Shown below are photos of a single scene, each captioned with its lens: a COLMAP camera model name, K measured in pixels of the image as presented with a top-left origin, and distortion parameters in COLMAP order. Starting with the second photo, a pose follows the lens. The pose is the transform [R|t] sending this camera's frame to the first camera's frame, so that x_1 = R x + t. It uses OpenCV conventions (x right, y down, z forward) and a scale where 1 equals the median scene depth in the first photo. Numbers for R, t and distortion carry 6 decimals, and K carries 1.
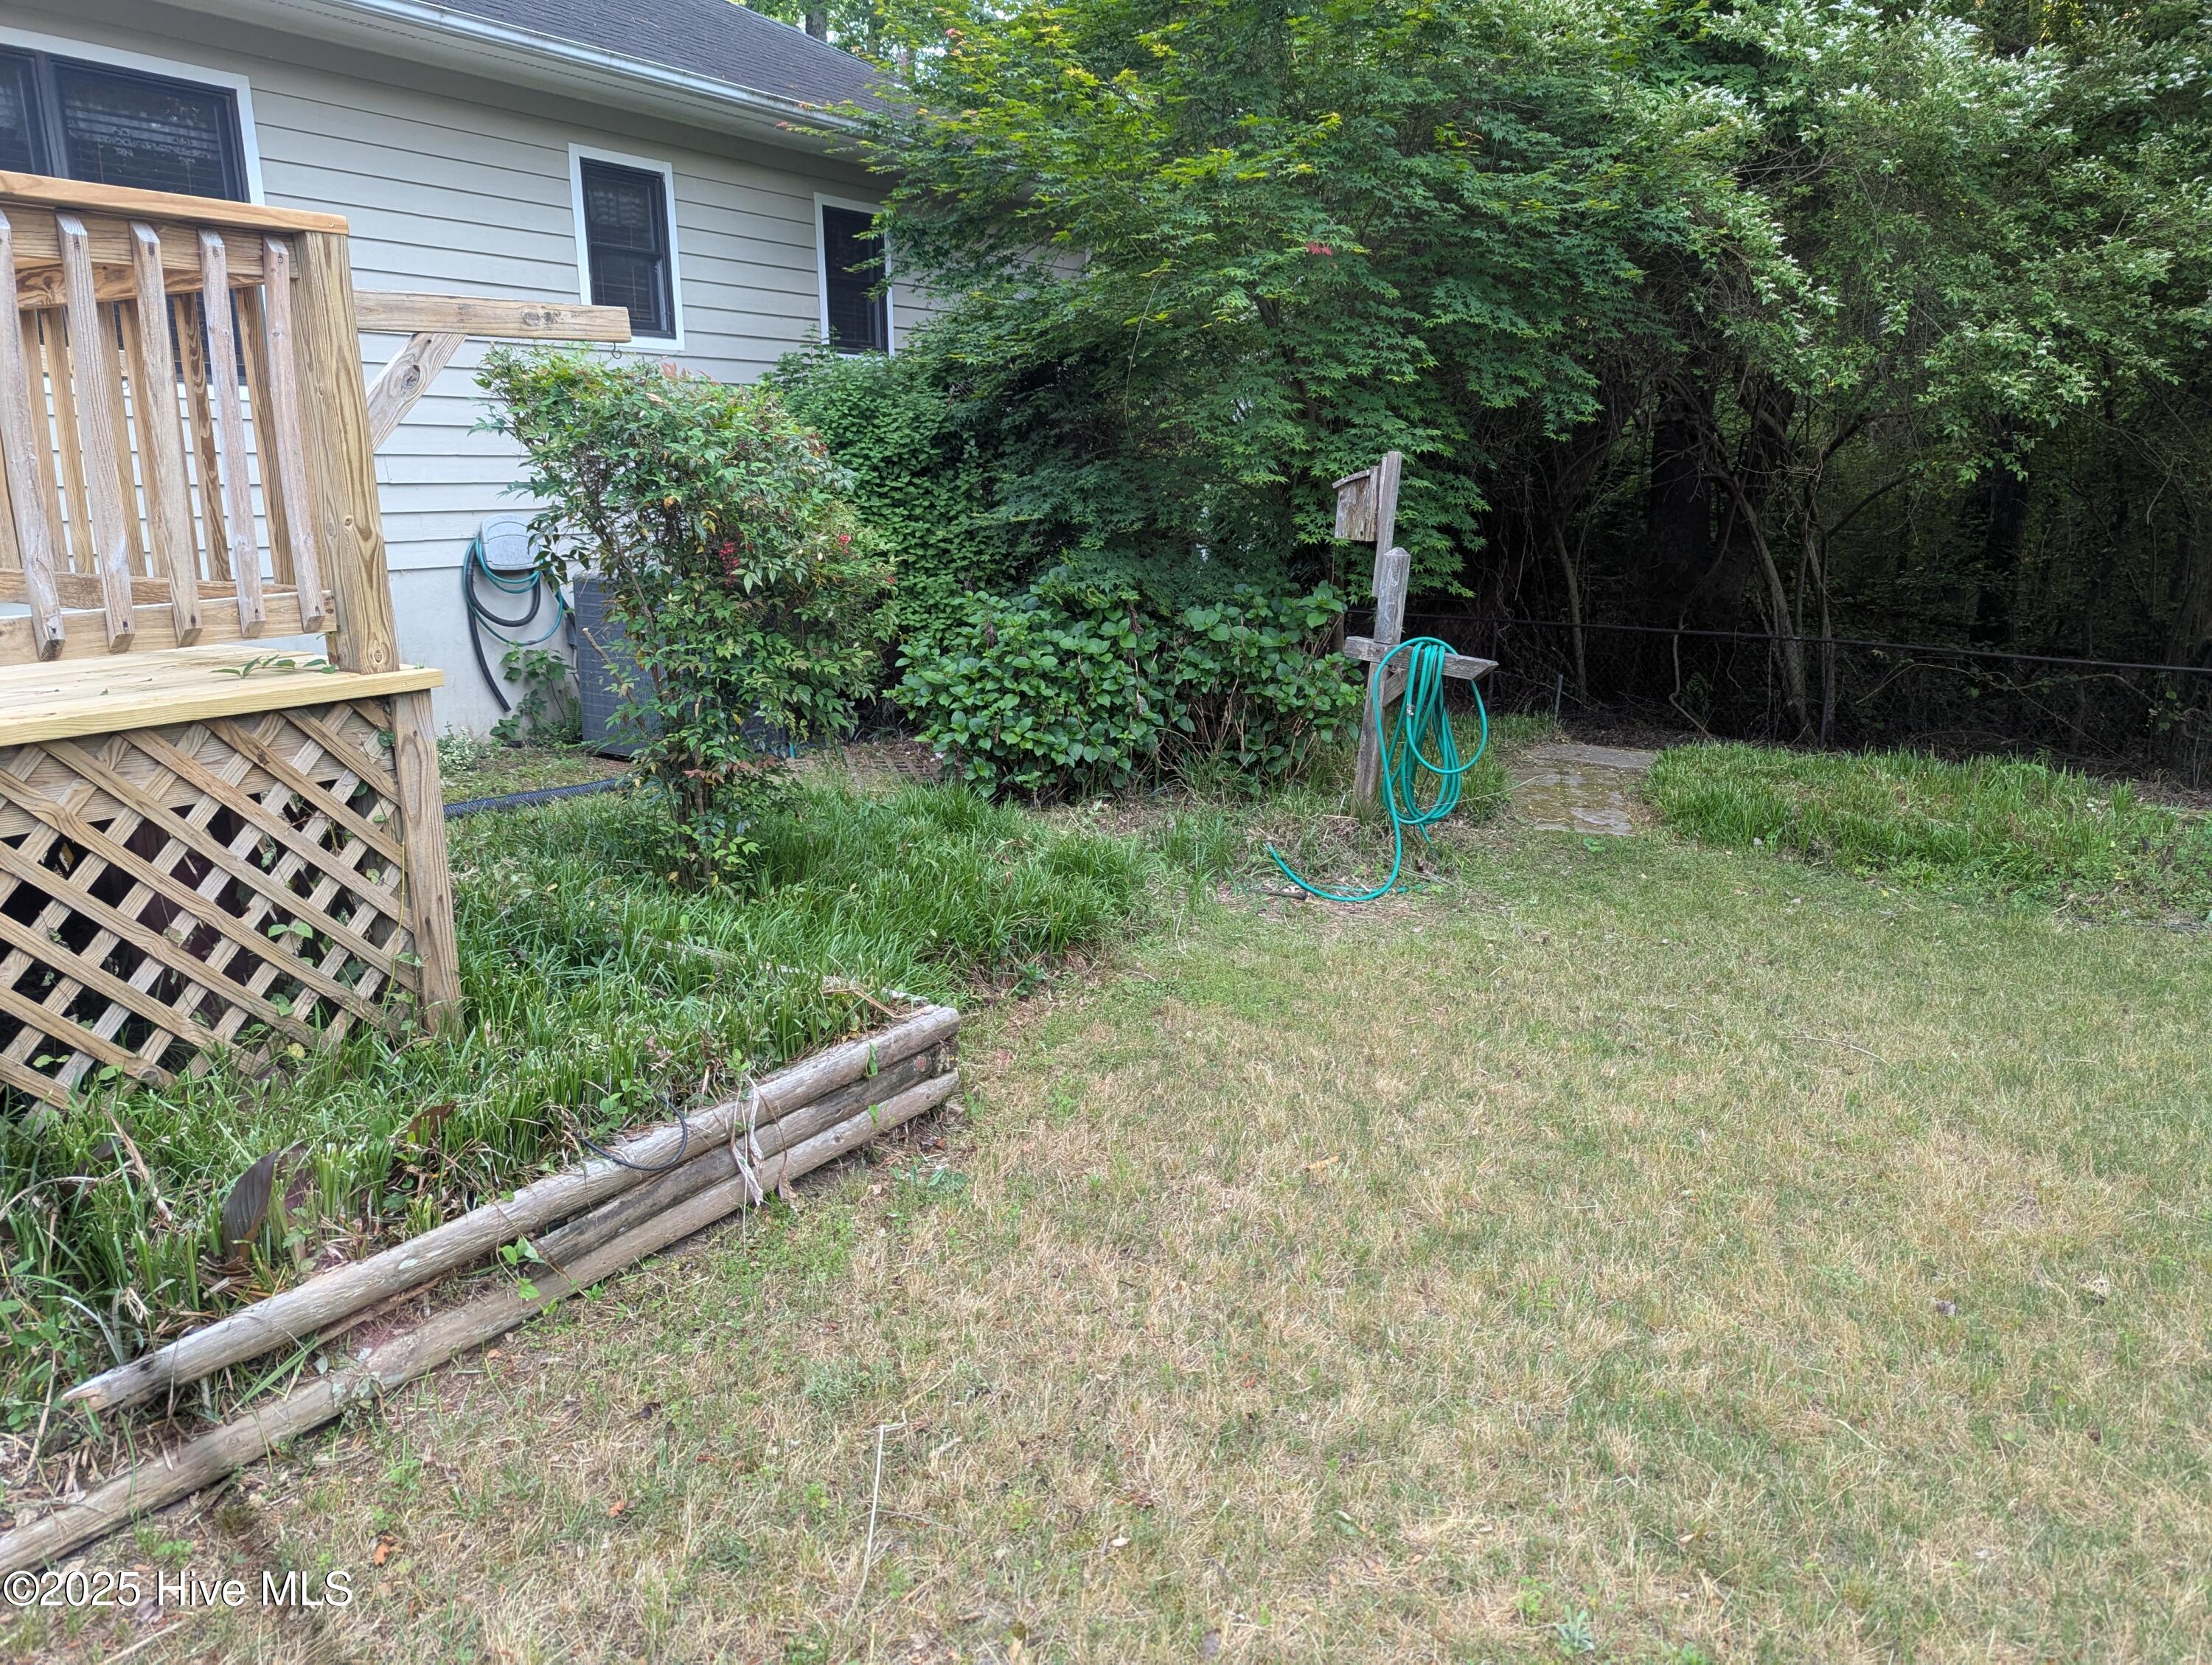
lens RADIAL K [[1563.3, 0, 1125.8], [0, 1563.3, 829.0], [0, 0, 1]] dist [-0.003676, -0.015094]
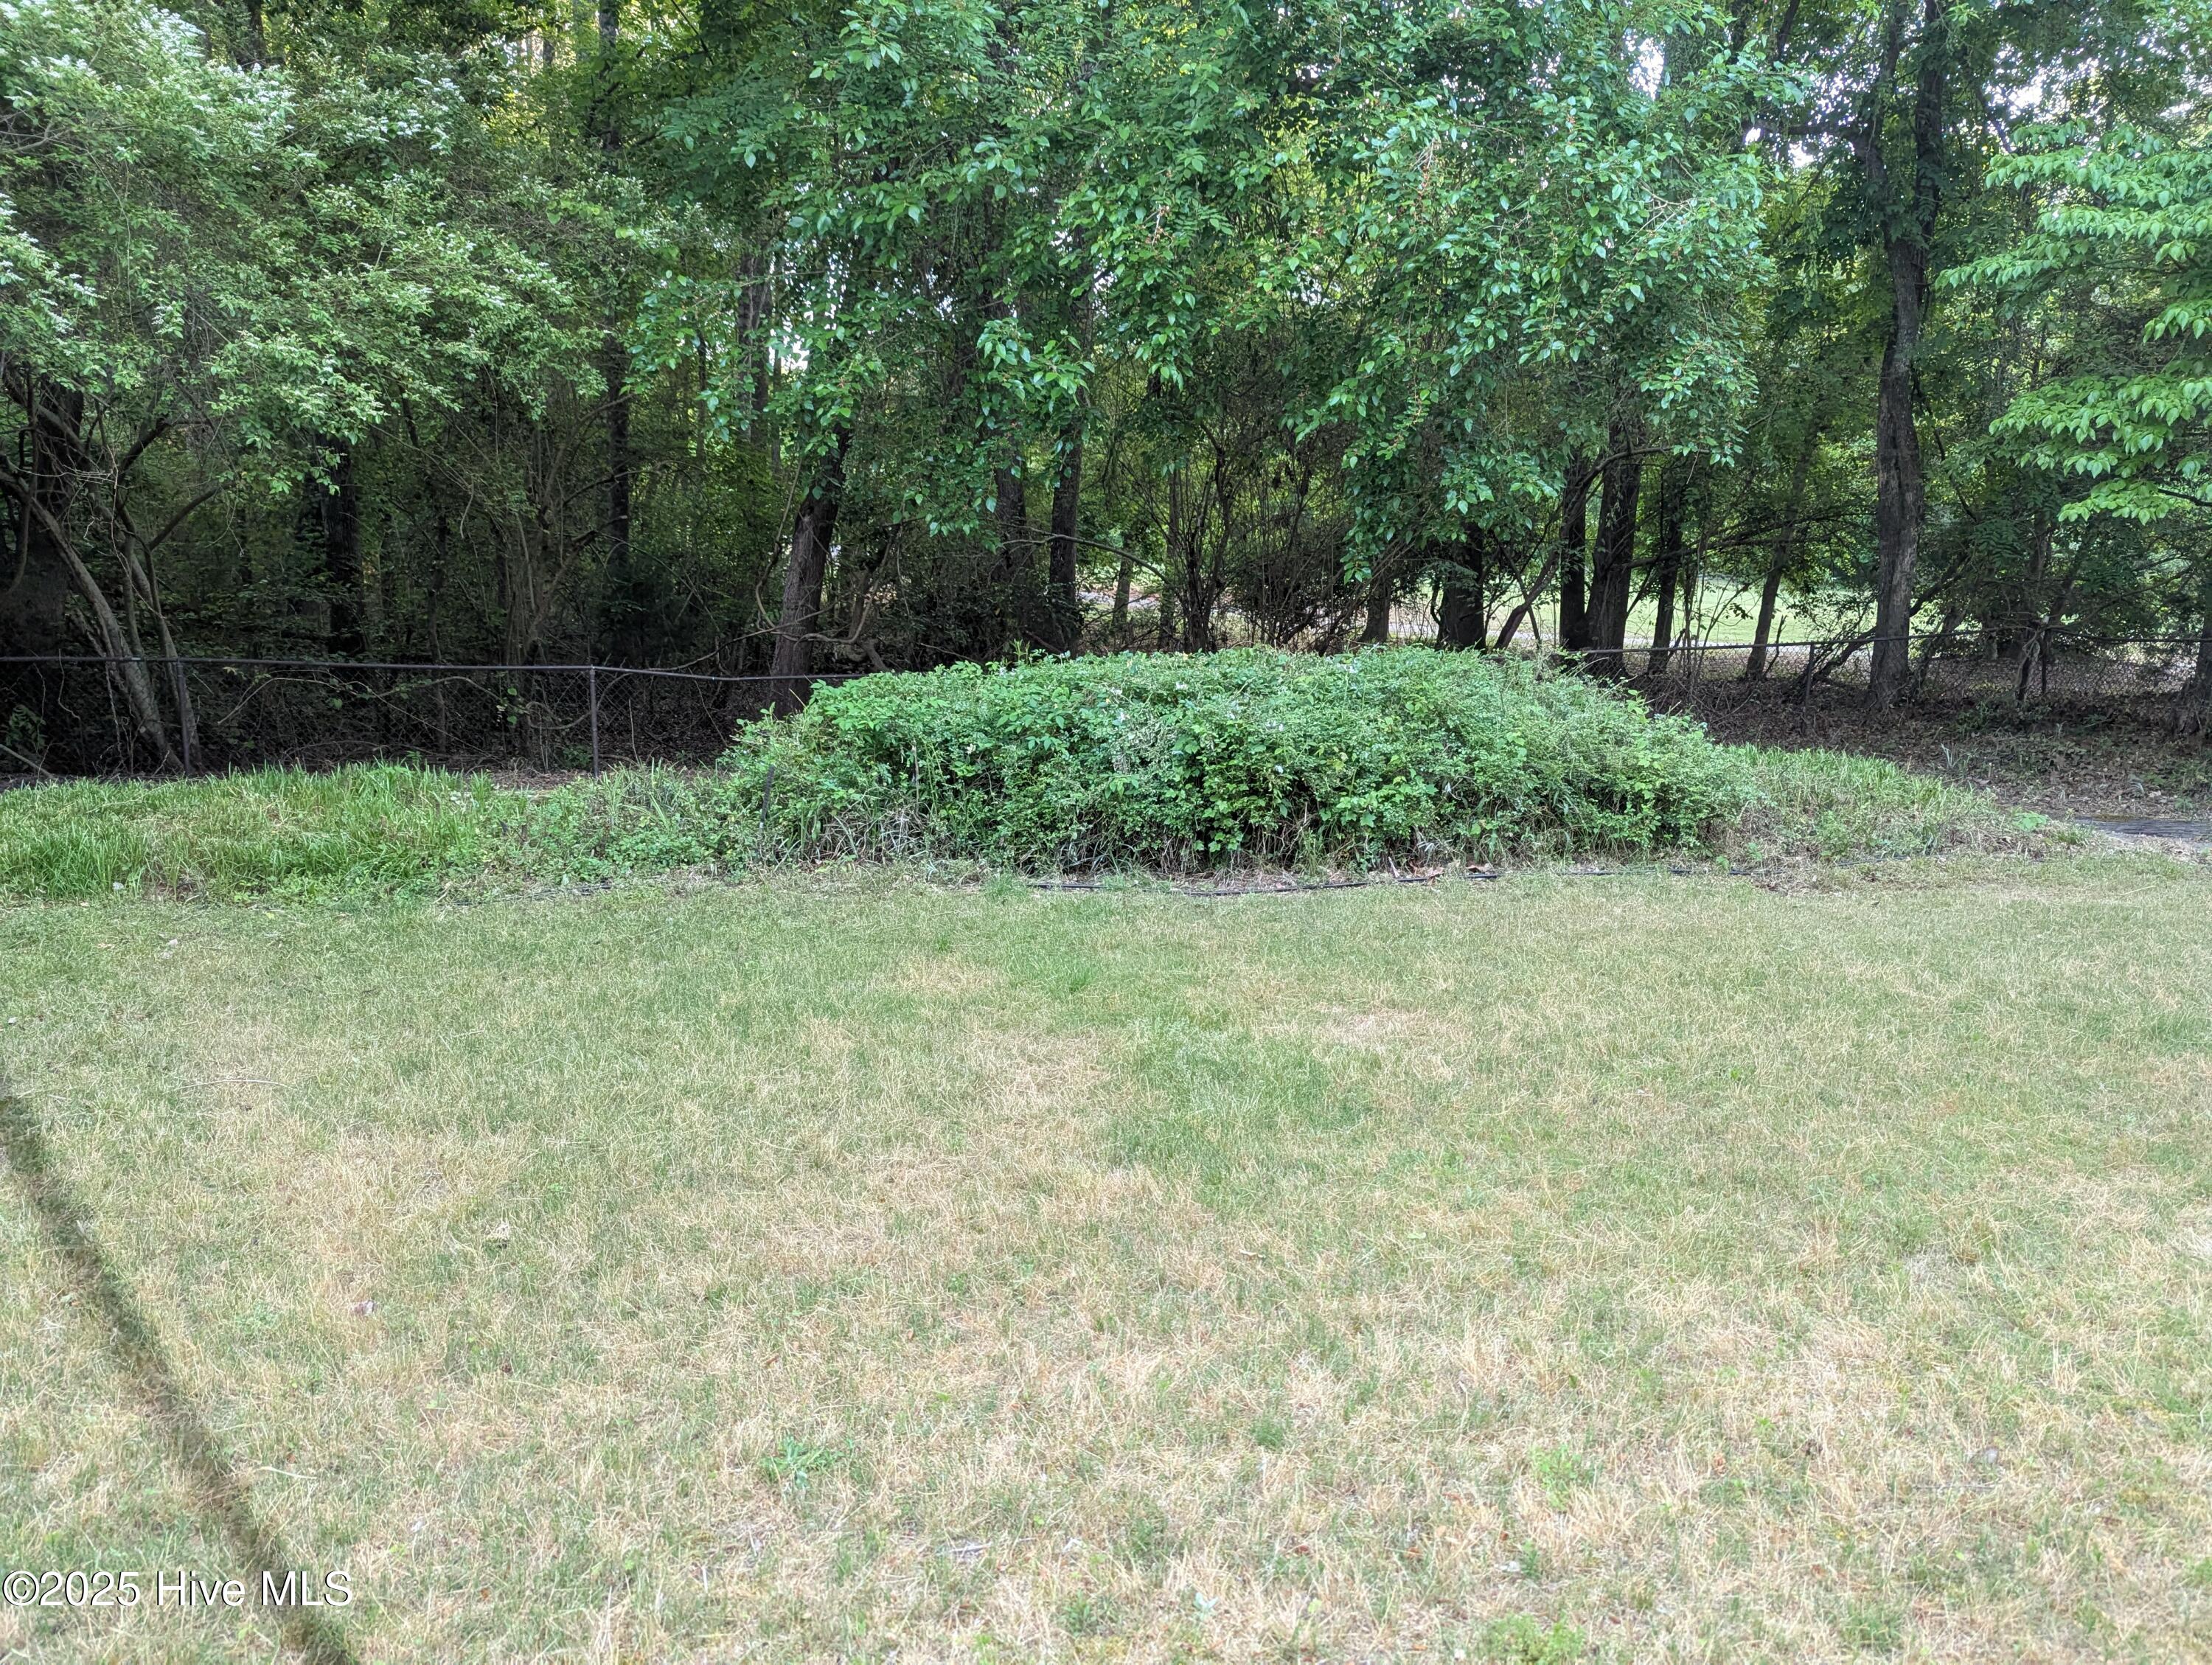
lens RADIAL K [[1563.3, 0, 1125.8], [0, 1563.3, 829.0], [0, 0, 1]] dist [-0.003676, -0.015094]
pose [[0.522662, -0.144254, 0.840247, -0.044666], [0.149196, 0.985848, 0.076446, -0.006890], [-0.839384, 0.085406, 0.536788, 0.029617]]
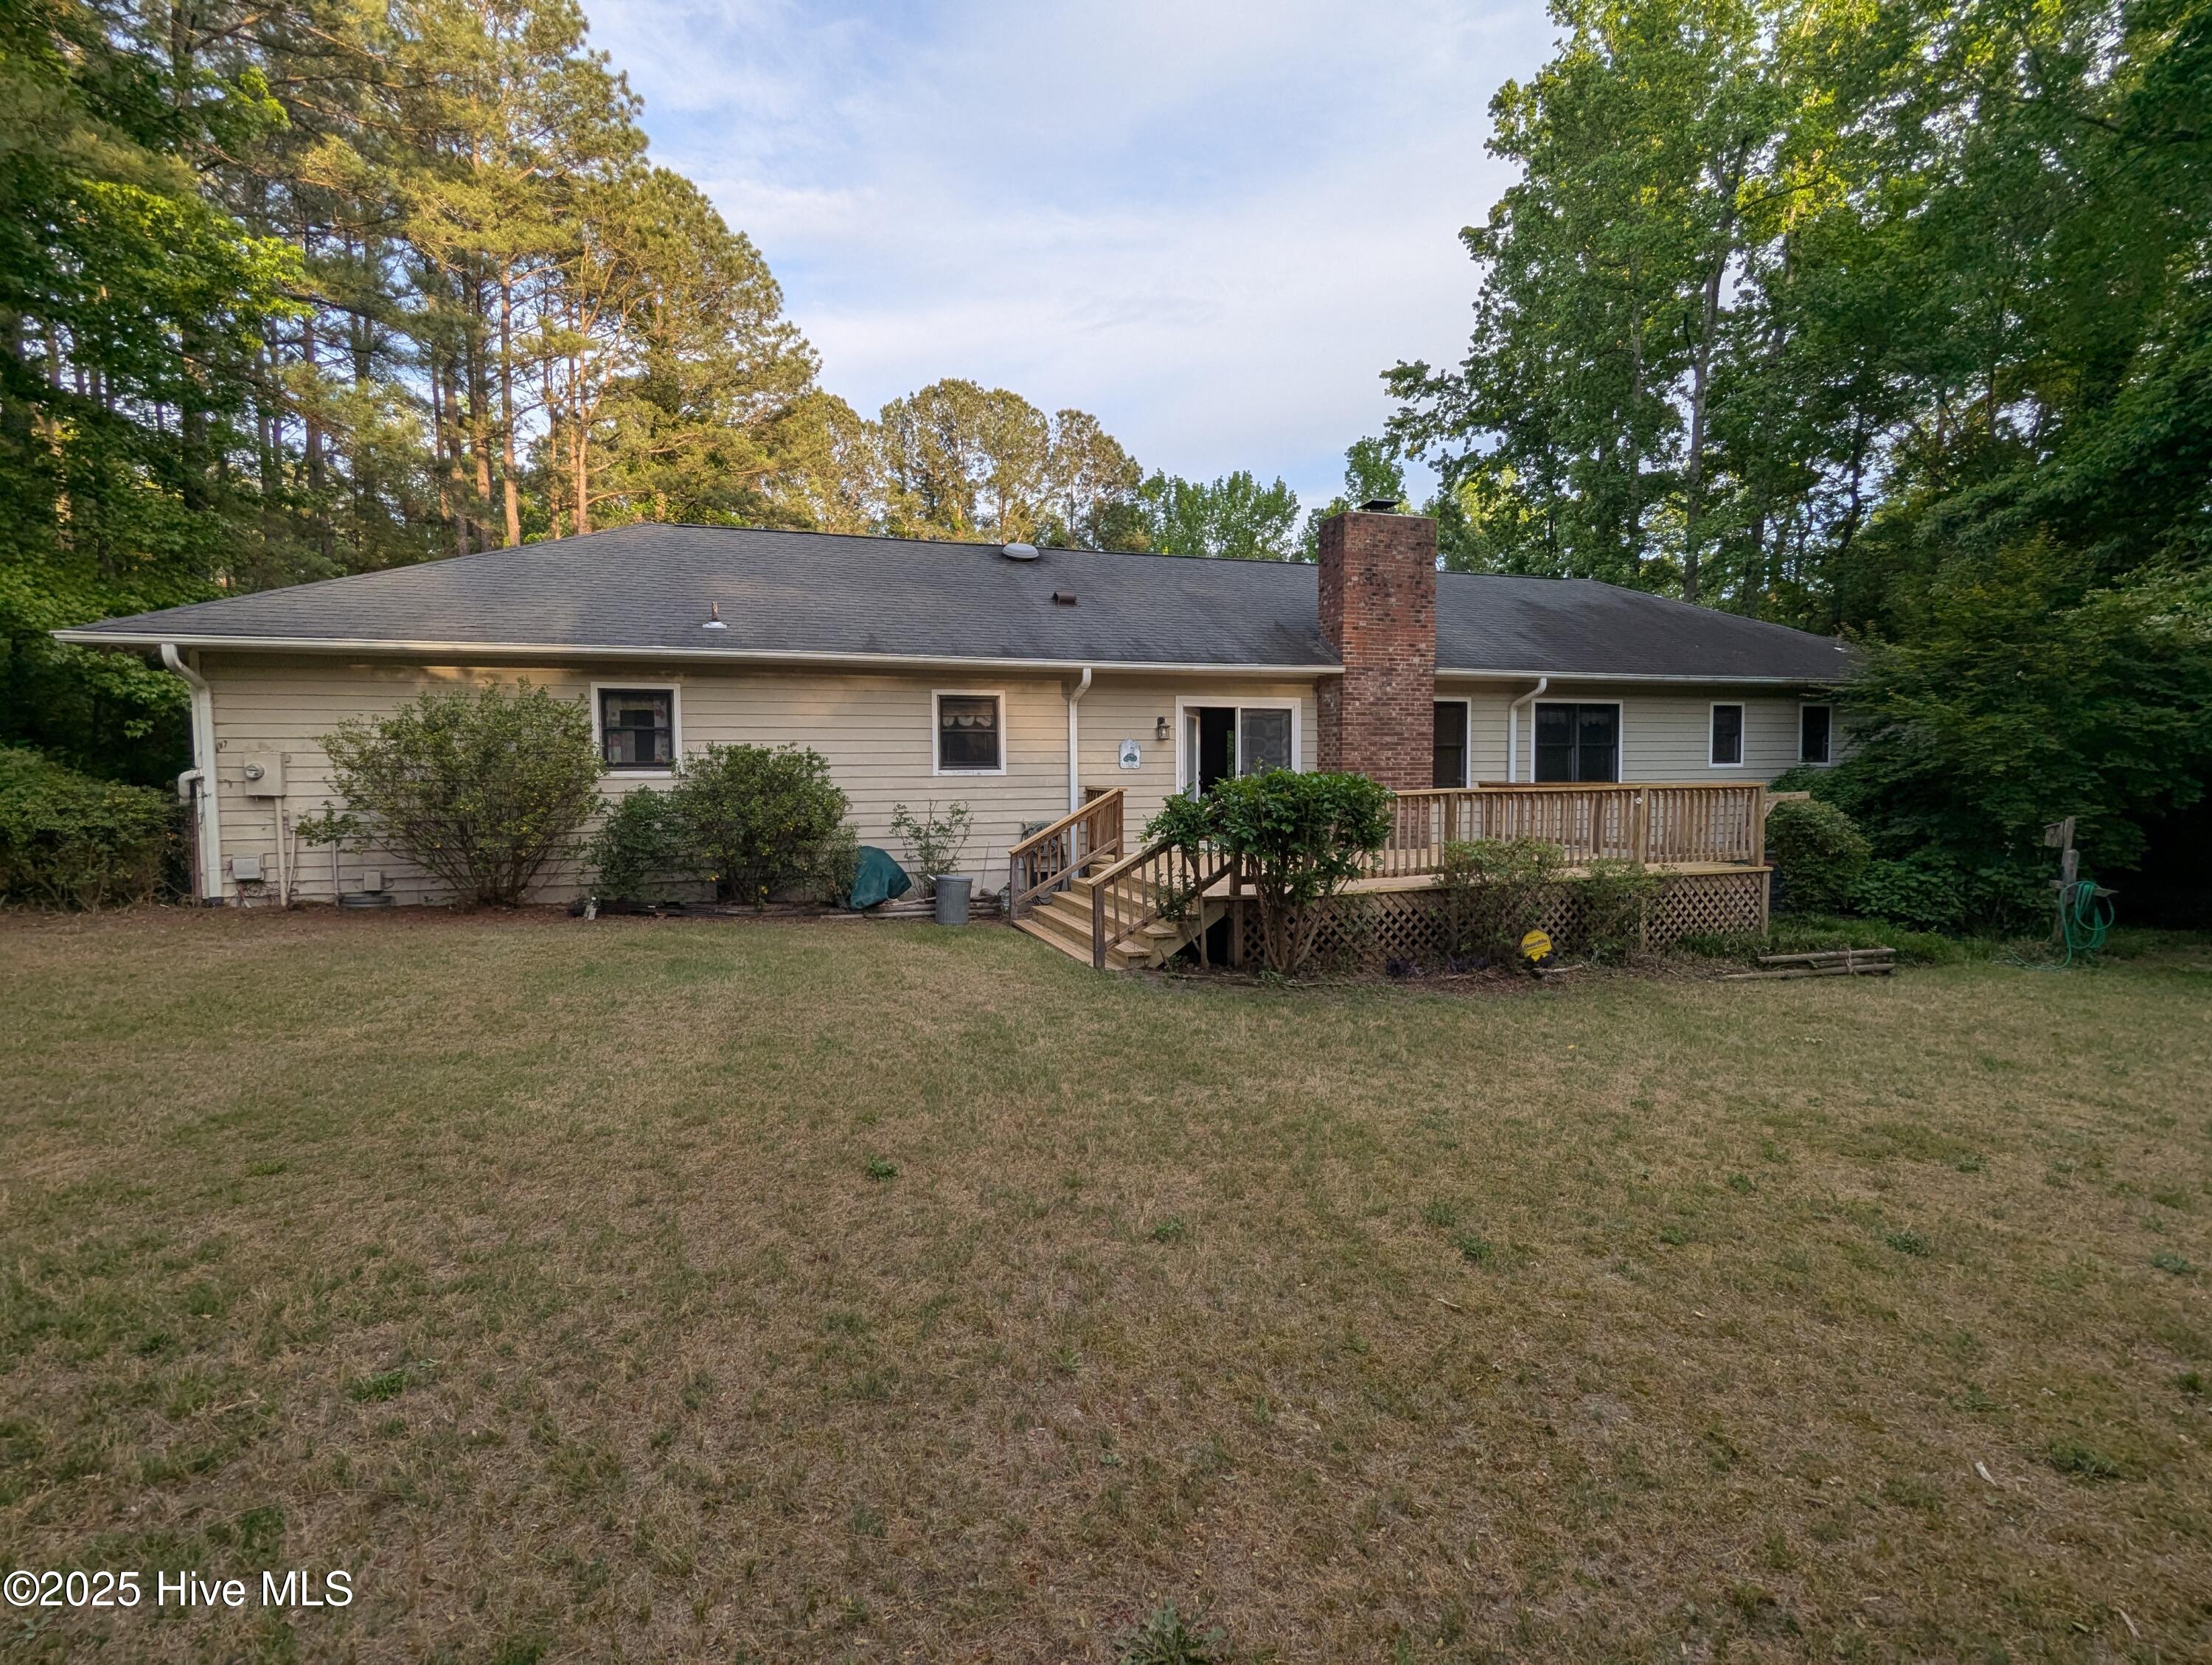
lens RADIAL K [[1038.5, 0, 1106.0], [0, 1038.5, 832.5], [0, 0, 1]] dist [0.000127, 0.000039]
pose [[0.772320, 0.027208, -0.634650, 0.011393], [-0.134281, 0.983498, -0.121246, 0.218495], [0.620878, 0.178862, 0.763229, -1.320825]]
